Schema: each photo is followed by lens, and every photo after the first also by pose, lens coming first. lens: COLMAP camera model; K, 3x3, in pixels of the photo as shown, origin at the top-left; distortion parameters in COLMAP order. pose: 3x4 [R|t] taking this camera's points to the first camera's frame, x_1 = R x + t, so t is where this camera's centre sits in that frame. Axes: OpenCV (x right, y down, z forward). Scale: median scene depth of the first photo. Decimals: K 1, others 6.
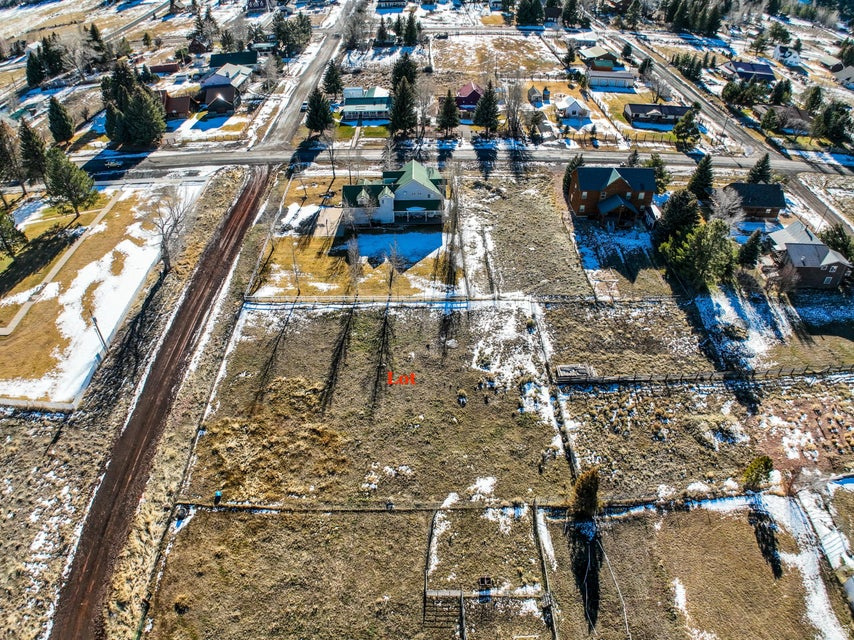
lens RADIAL K [[532.4, 0, 425.3], [0, 532.4, 305.2], [0, 0, 1]] dist [-0.176344, 0.022376]
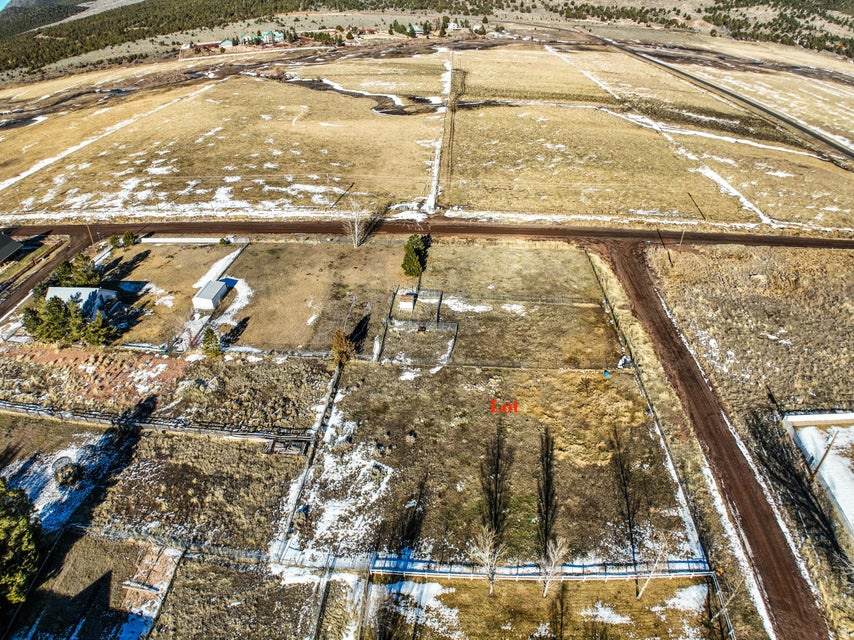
lens RADIAL K [[532.4, 0, 430.8], [0, 532.4, 309.2], [0, 0, 1]] dist [-0.176344, 0.022376]
pose [[-0.996421, -0.037943, 0.075536, -0.028009], [0.059632, 0.317806, 0.946279, -0.715969], [-0.059911, 0.947396, -0.314406, 0.913488]]
